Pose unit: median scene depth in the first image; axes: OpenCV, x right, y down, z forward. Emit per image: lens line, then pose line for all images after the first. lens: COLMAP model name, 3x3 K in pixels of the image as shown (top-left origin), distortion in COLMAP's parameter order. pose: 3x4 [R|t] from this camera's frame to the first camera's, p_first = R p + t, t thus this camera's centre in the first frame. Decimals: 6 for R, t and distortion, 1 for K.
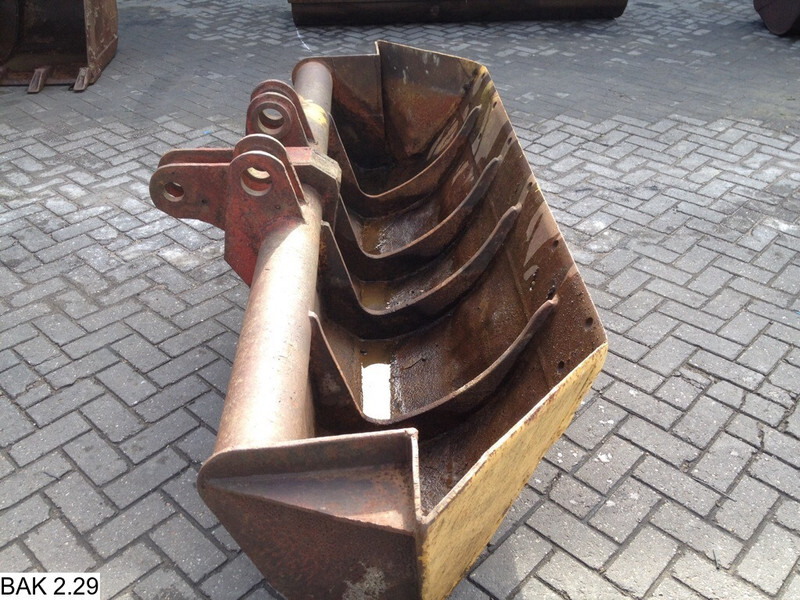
lens RADIAL K [[745.5, 0, 400.1], [0, 745.5, 306.1], [0, 0, 1]] dist [0.125106, -0.249602]
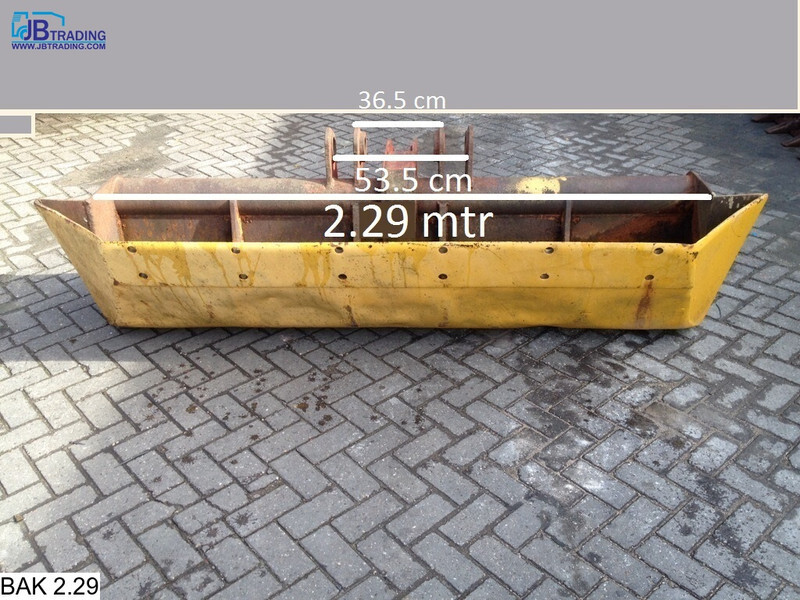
lens RADIAL K [[745.5, 0, 400.1], [0, 745.5, 306.1], [0, 0, 1]] dist [0.125106, -0.249602]
pose [[-0.089158, 0.495945, -0.863765, 0.906909], [-0.542399, 0.703175, 0.459726, -0.508130], [0.835377, 0.509493, 0.206307, 0.676371]]
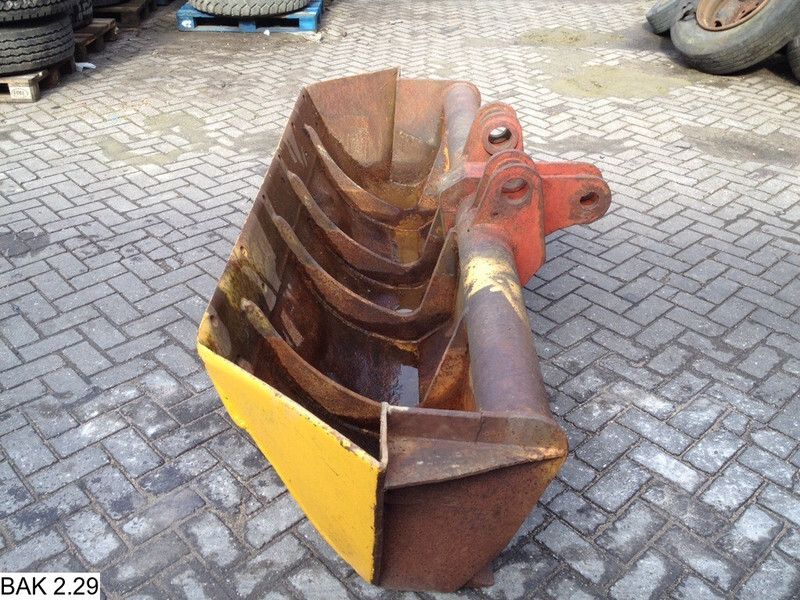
lens RADIAL K [[745.5, 0, 400.1], [0, 745.5, 306.1], [0, 0, 1]] dist [0.125106, -0.249602]
pose [[-0.998123, -0.039970, 0.046409, -0.065759], [0.026880, 0.394973, 0.918299, -0.894748], [-0.055035, 0.917823, -0.393157, 1.284107]]
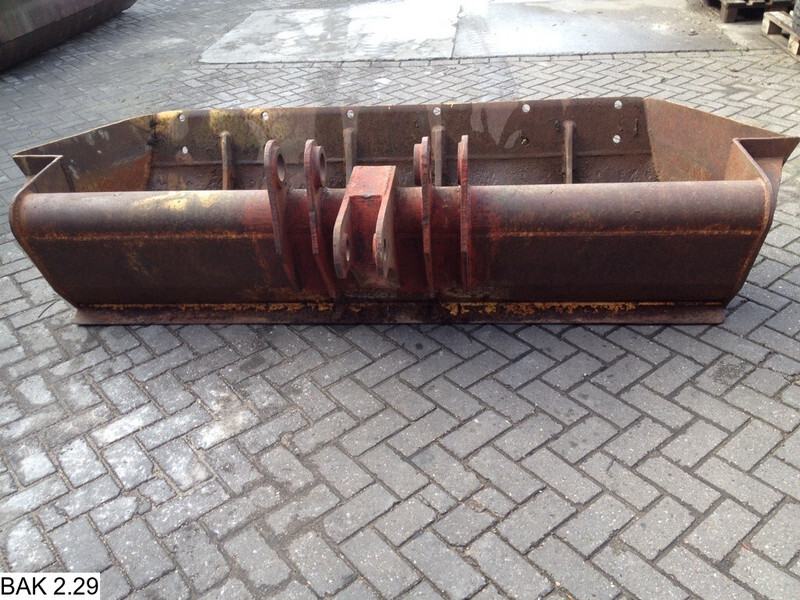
lens RADIAL K [[745.5, 0, 400.1], [0, 745.5, 306.1], [0, 0, 1]] dist [0.125106, -0.249602]
pose [[0.130732, -0.541666, 0.830365, -0.869822], [0.604877, 0.707184, 0.366081, -0.337318], [-0.785515, 0.454410, 0.420093, 0.490249]]
